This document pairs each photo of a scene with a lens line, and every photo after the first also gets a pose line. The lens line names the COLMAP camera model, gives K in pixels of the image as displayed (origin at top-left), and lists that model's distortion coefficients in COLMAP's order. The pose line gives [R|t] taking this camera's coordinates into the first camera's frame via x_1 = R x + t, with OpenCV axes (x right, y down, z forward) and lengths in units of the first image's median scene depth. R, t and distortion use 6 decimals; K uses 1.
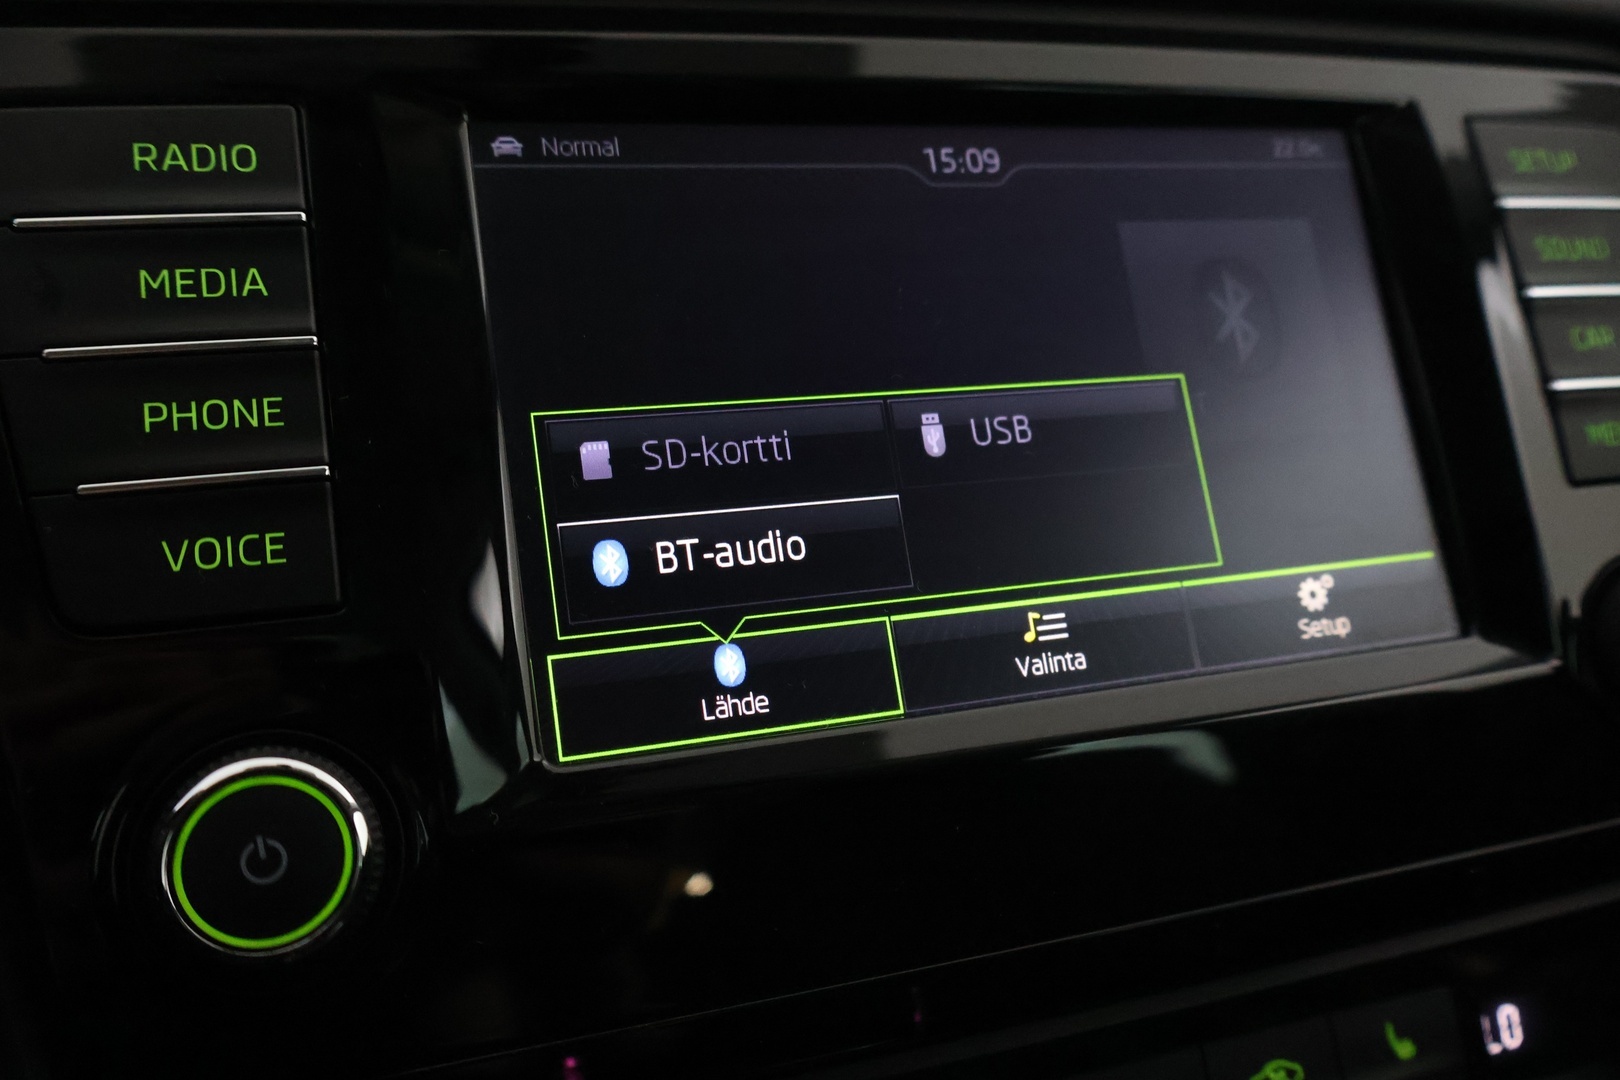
lens RADIAL K [[1385.3, 0, 794.5], [0, 1385.3, 531.4], [0, 0, 1]] dist [0.019933, -0.010806]
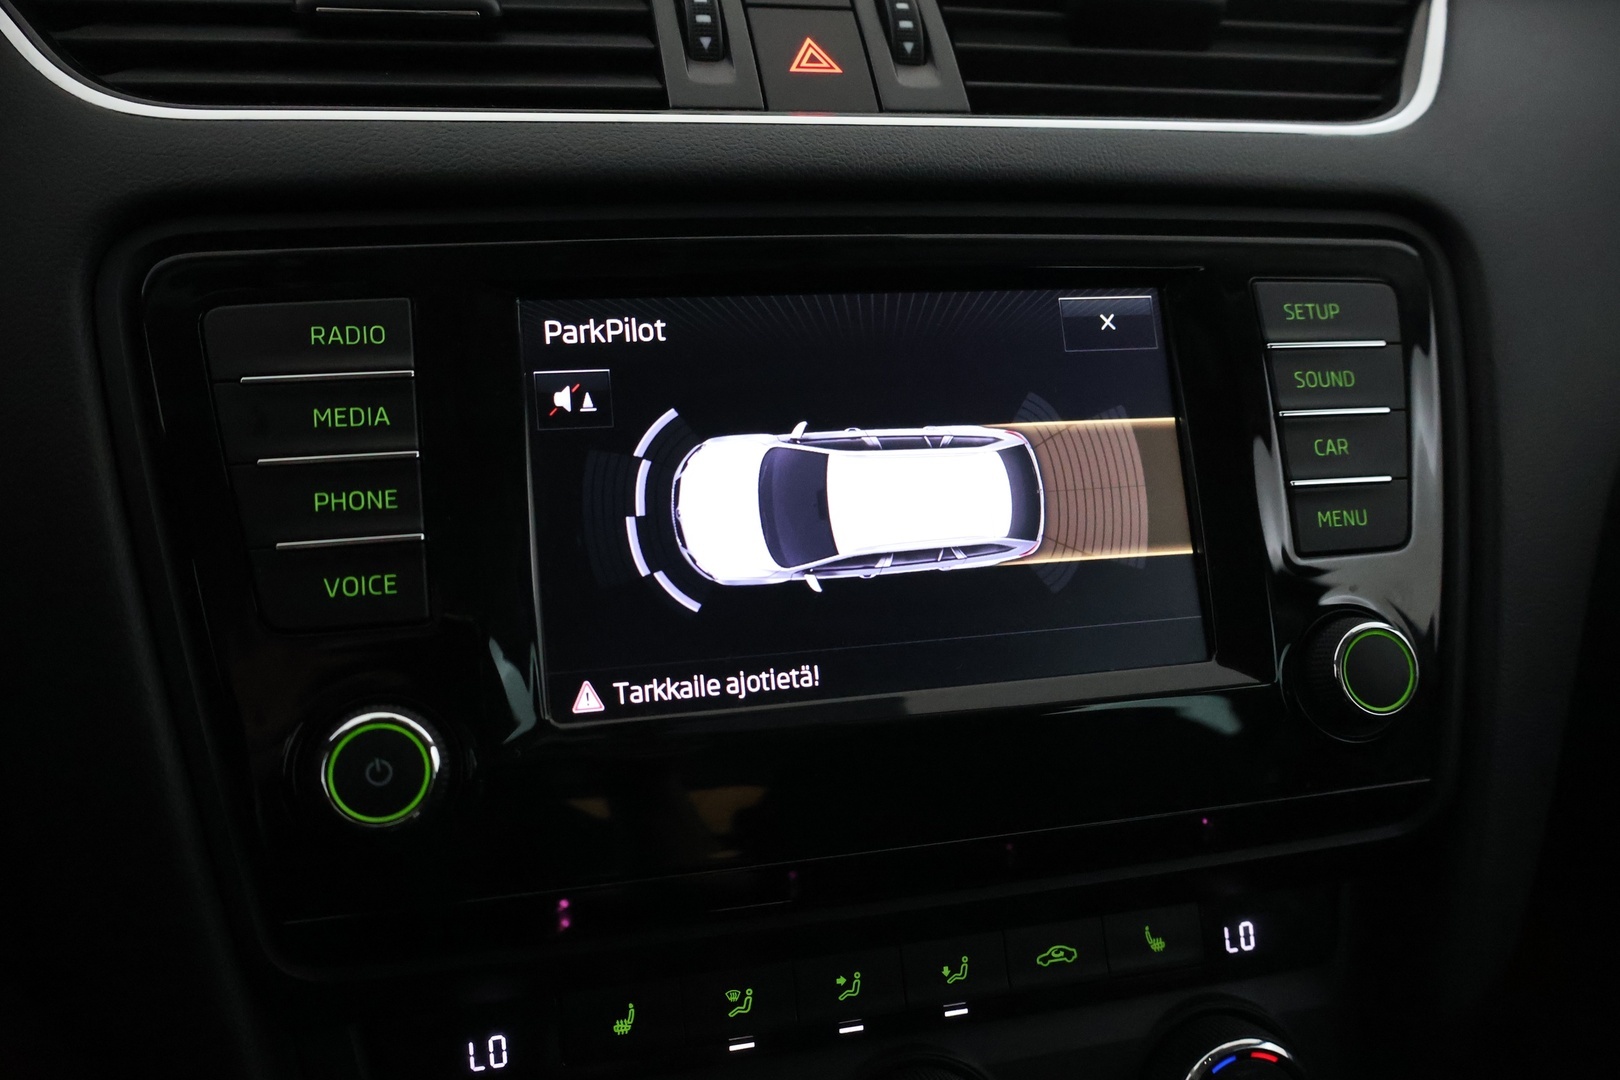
lens RADIAL K [[1385.3, 0, 798.7], [0, 1385.3, 535.9], [0, 0, 1]] dist [0.019933, -0.010806]
pose [[0.995609, 0.042270, -0.083528, 0.232102], [-0.037629, 0.997700, 0.056377, -0.149434], [0.085719, -0.052987, 0.994909, -0.565470]]
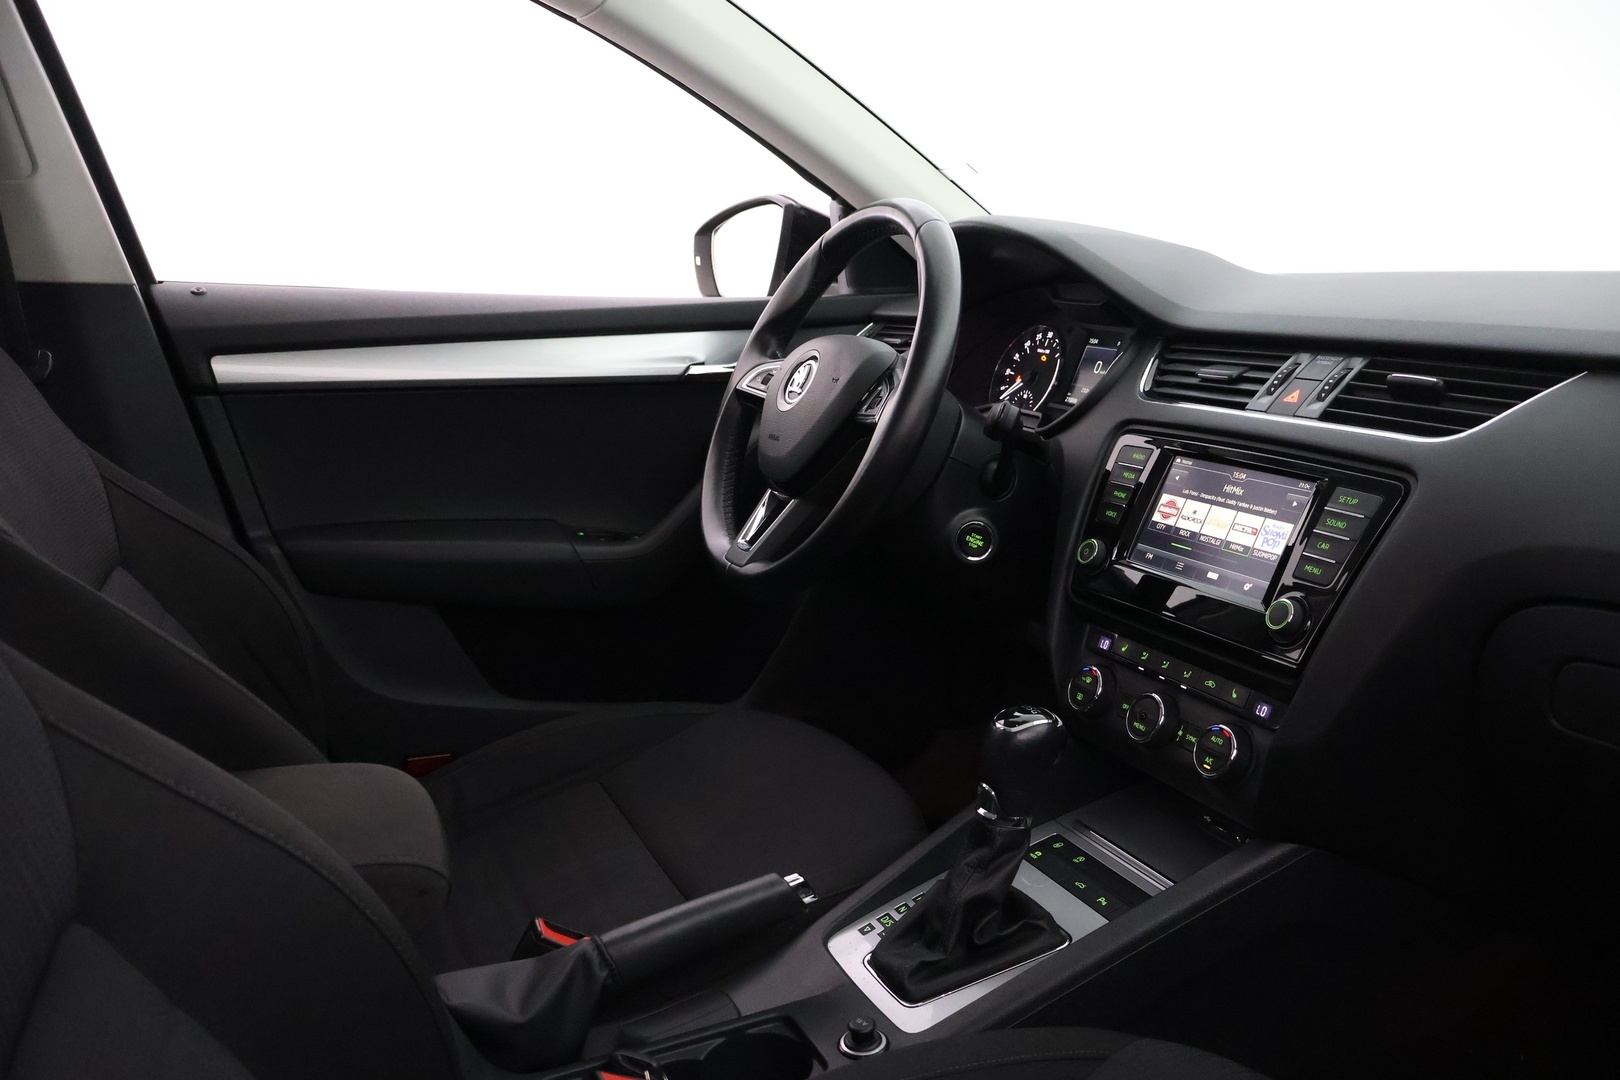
lens RADIAL K [[1385.3, 0, 803.1], [0, 1385.3, 530.8], [0, 0, 1]] dist [0.019933, -0.010806]
pose [[0.070620, 0.188718, -0.979489, 5.779665], [-0.269176, 0.949118, 0.163459, -0.572578], [0.960498, 0.252112, 0.117825, -1.144806]]
